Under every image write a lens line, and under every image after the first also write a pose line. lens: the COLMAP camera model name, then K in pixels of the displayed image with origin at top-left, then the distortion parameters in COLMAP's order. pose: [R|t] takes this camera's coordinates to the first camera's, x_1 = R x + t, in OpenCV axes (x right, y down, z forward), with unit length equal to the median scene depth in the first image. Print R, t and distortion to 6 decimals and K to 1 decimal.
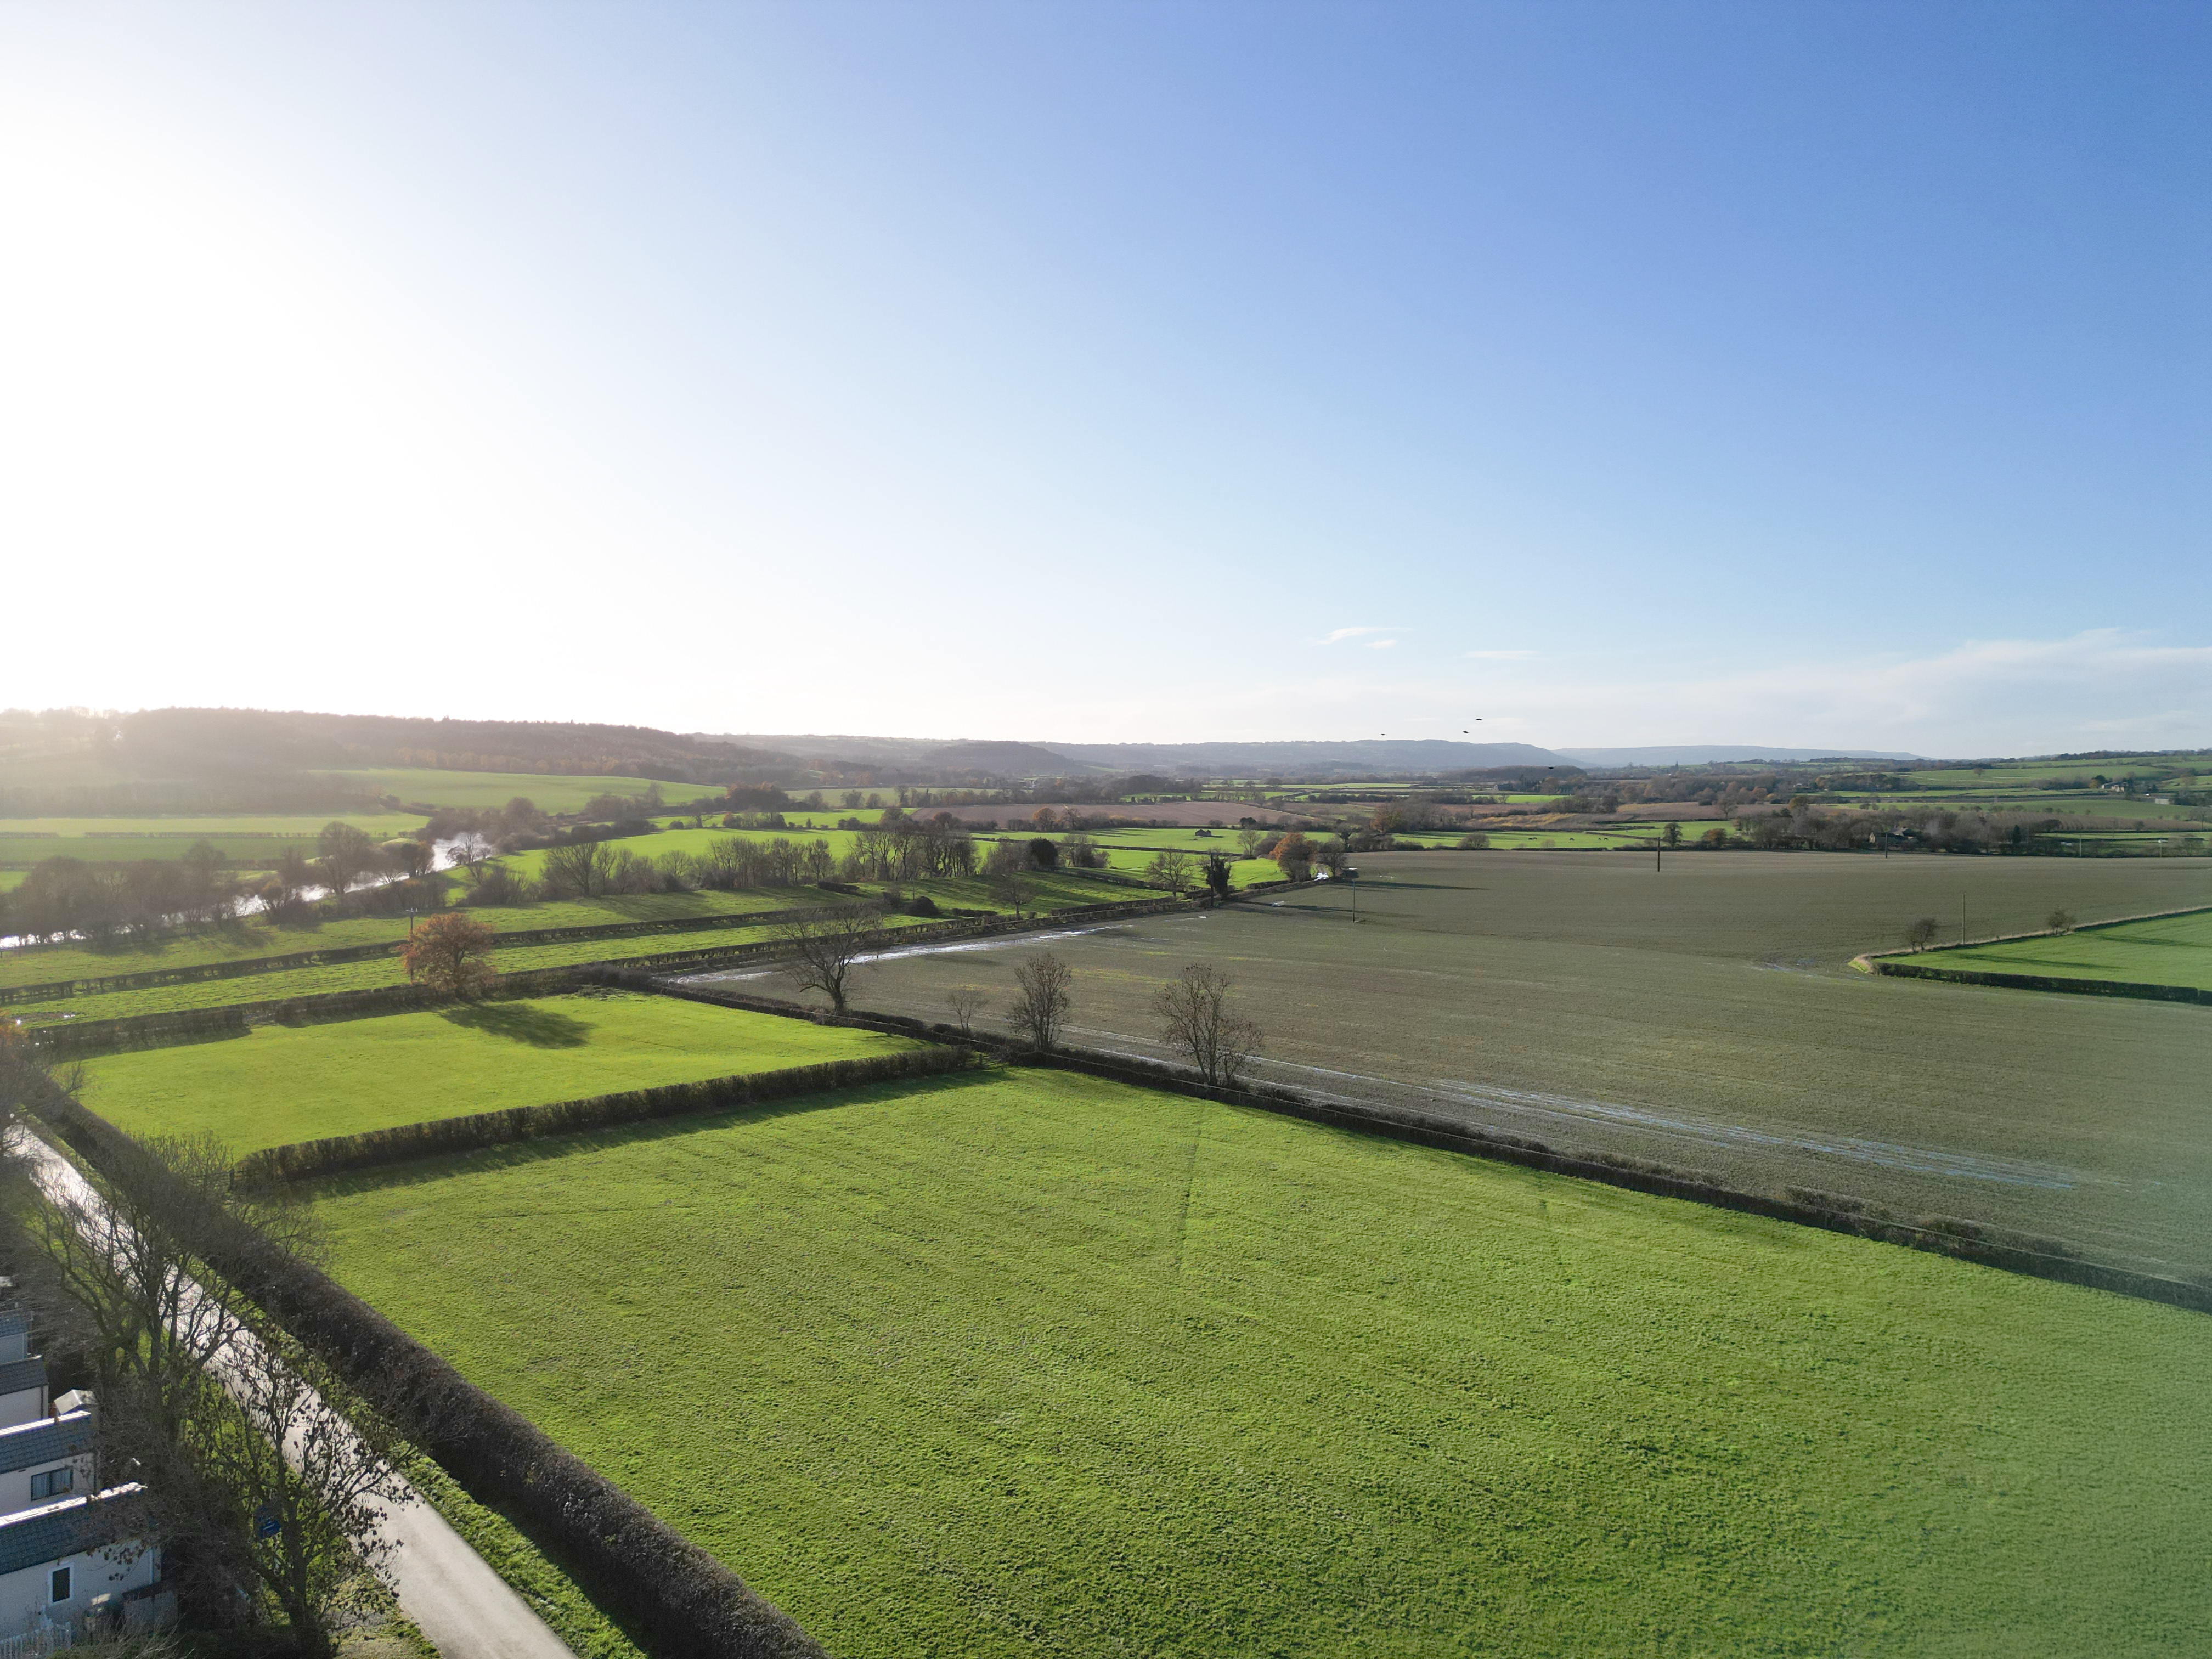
lens RADIAL K [[1550.5, 0, 1098.9], [0, 1550.5, 826.0], [0, 0, 1]] dist [0.077037, -0.069478]
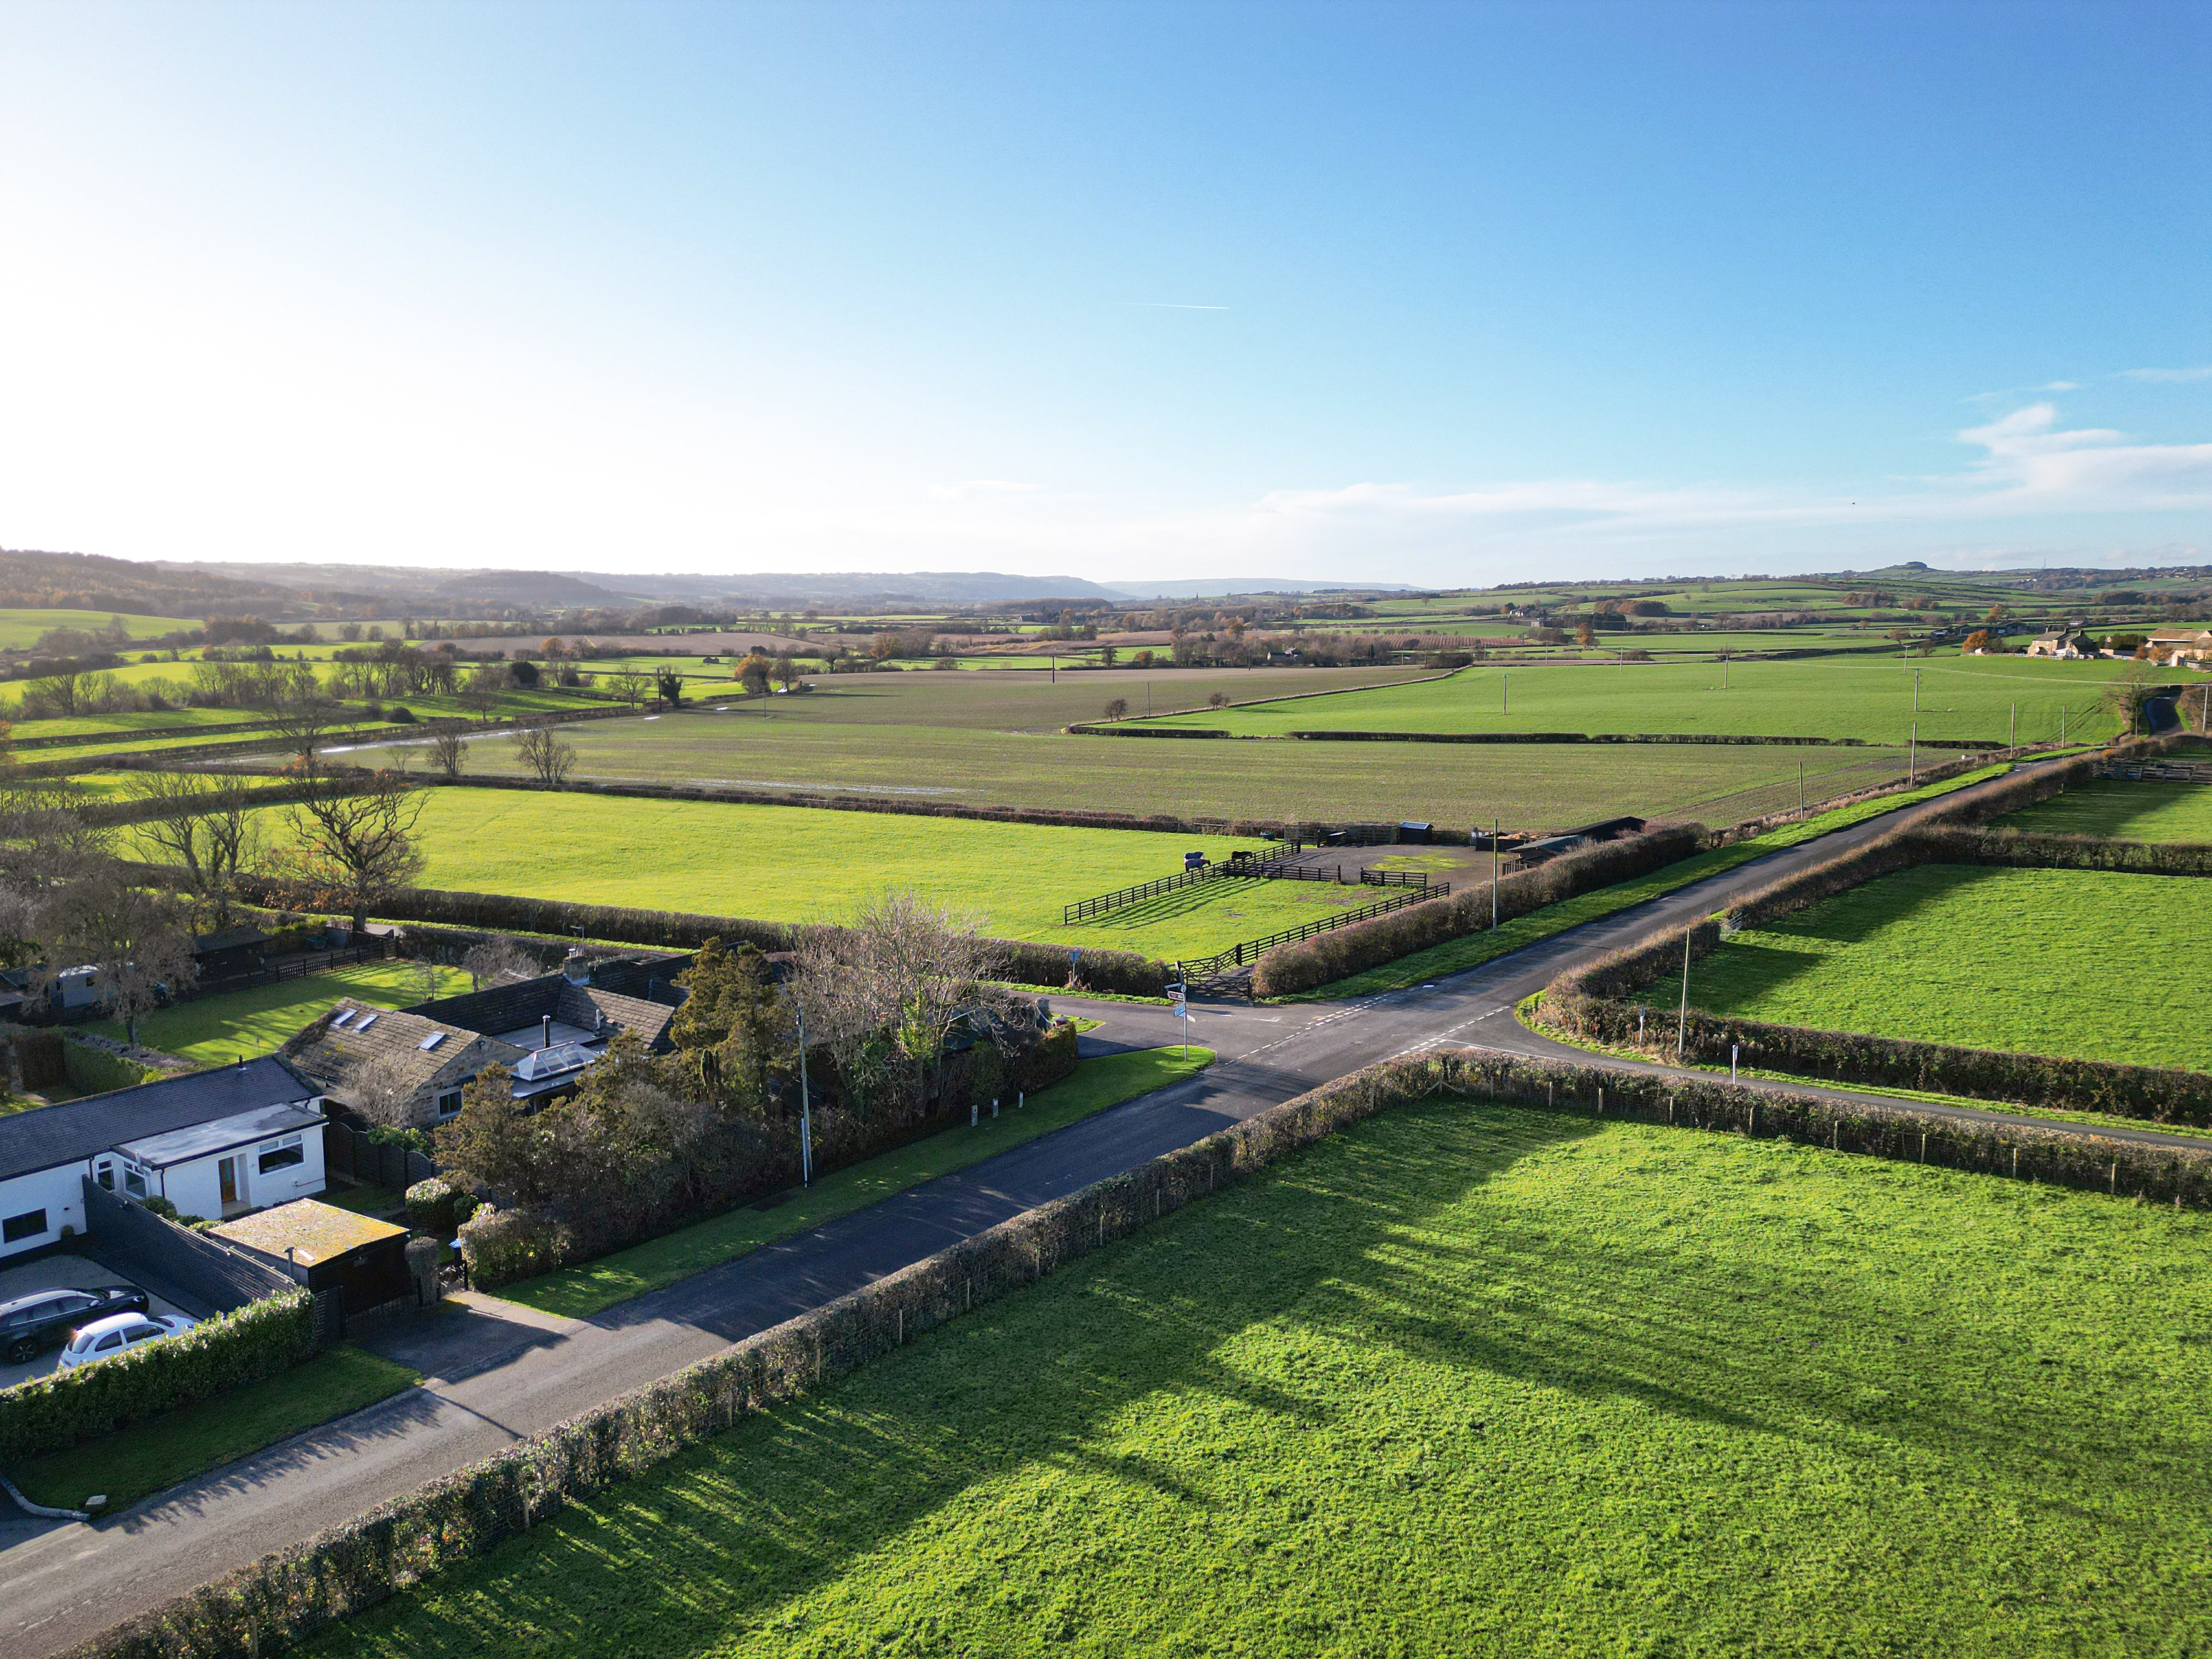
lens RADIAL K [[1550.5, 0, 1102.5], [0, 1550.5, 836.5], [0, 0, 1]] dist [0.077037, -0.069478]
pose [[0.961013, -0.046502, 0.272564, 0.043374], [0.015374, 0.993218, 0.115246, 0.008080], [-0.276075, -0.106563, 0.955210, -0.190105]]
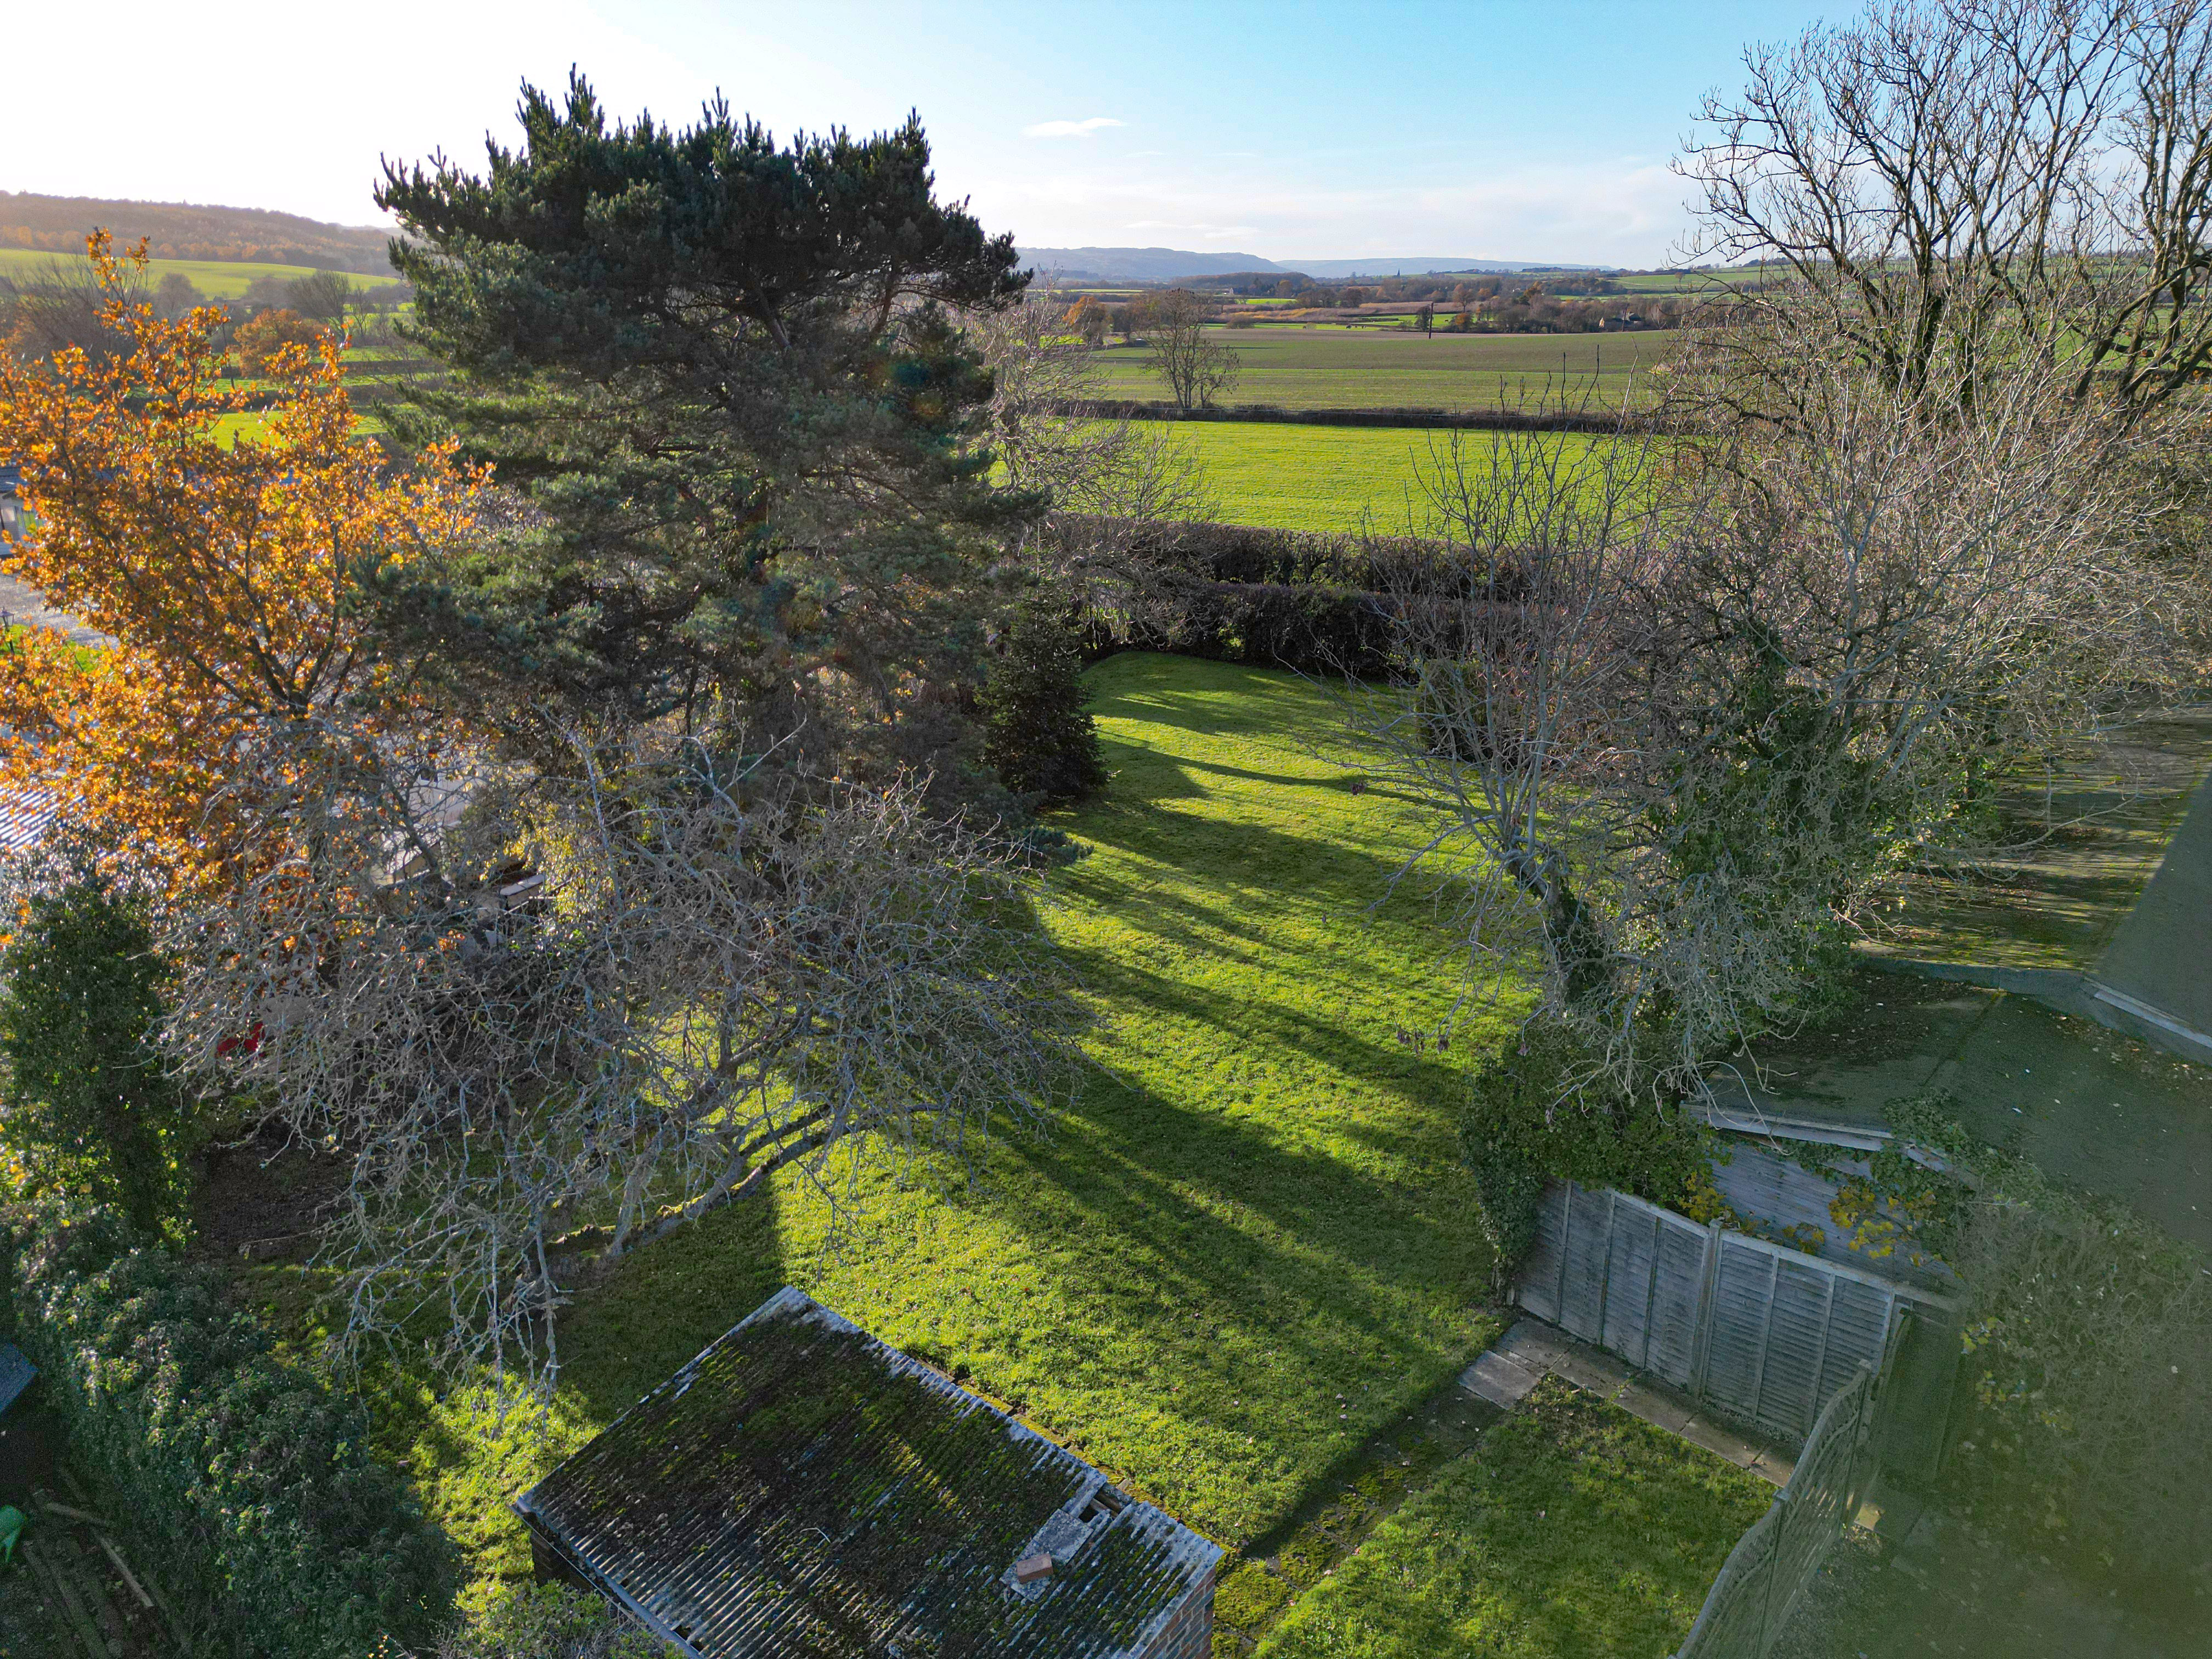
lens RADIAL K [[1550.5, 0, 1110.6], [0, 1550.5, 818.7], [0, 0, 1]] dist [0.077037, -0.069478]
pose [[0.982868, -0.054644, 0.176026, -0.043835], [0.001319, 0.957102, 0.289749, 0.028808], [-0.184308, -0.284553, 0.940776, -0.023591]]
